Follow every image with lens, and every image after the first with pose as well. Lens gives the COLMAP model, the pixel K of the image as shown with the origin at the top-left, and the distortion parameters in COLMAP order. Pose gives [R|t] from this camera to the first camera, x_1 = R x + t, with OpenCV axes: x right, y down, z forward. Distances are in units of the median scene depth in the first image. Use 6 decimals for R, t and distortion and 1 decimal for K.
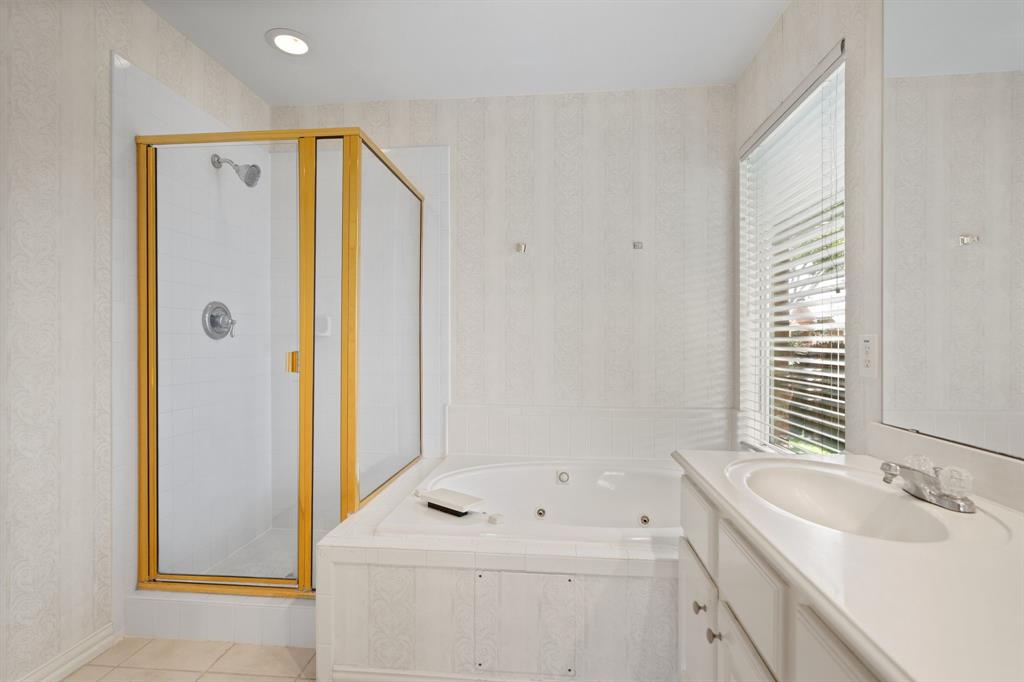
lens RADIAL K [[479.9, 0, 512.9], [0, 479.9, 338.6], [0, 0, 1]] dist [0.002840, 0.000705]
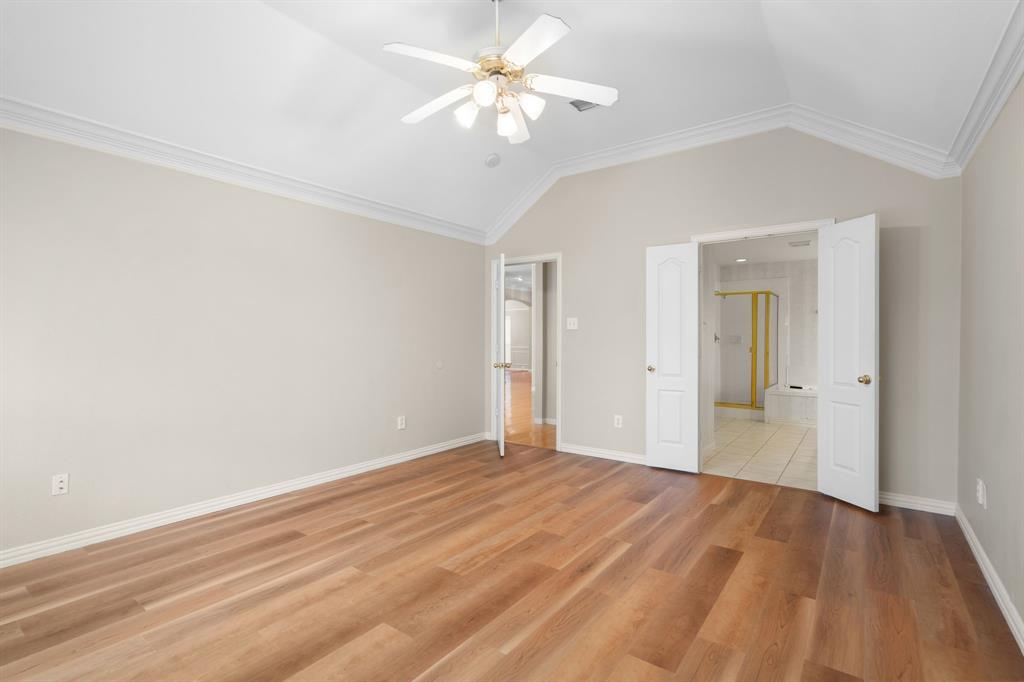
lens RADIAL K [[482.8, 0, 516.0], [0, 482.8, 336.4], [0, 0, 1]] dist [0.002027, 0.000723]
pose [[0.861483, 0.004660, -0.507764, -0.097923], [-0.003773, 0.999989, 0.002775, -0.063522], [0.507772, -0.000474, 0.861491, -3.263972]]
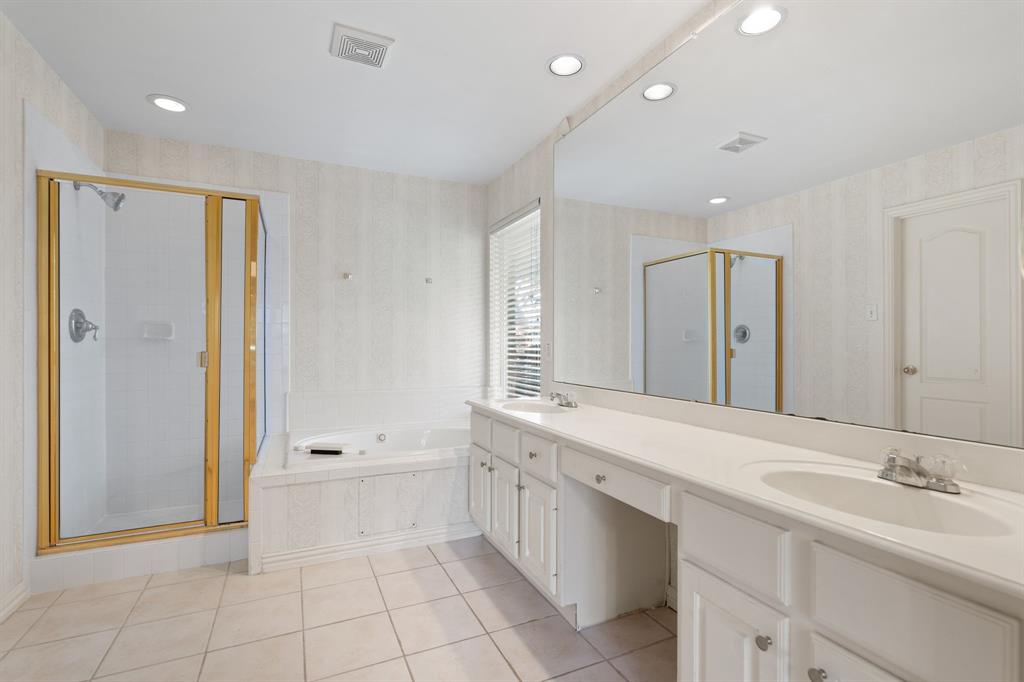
lens RADIAL K [[483.1, 0, 512.0], [0, 483.1, 341.0], [0, 0, 1]] dist [-0.003675, -0.000424]
pose [[0.865761, 0.003058, 0.500448, -0.363980], [-0.002293, 0.999995, -0.002144, -0.002875], [-0.500452, 0.000708, 0.865764, -0.591336]]
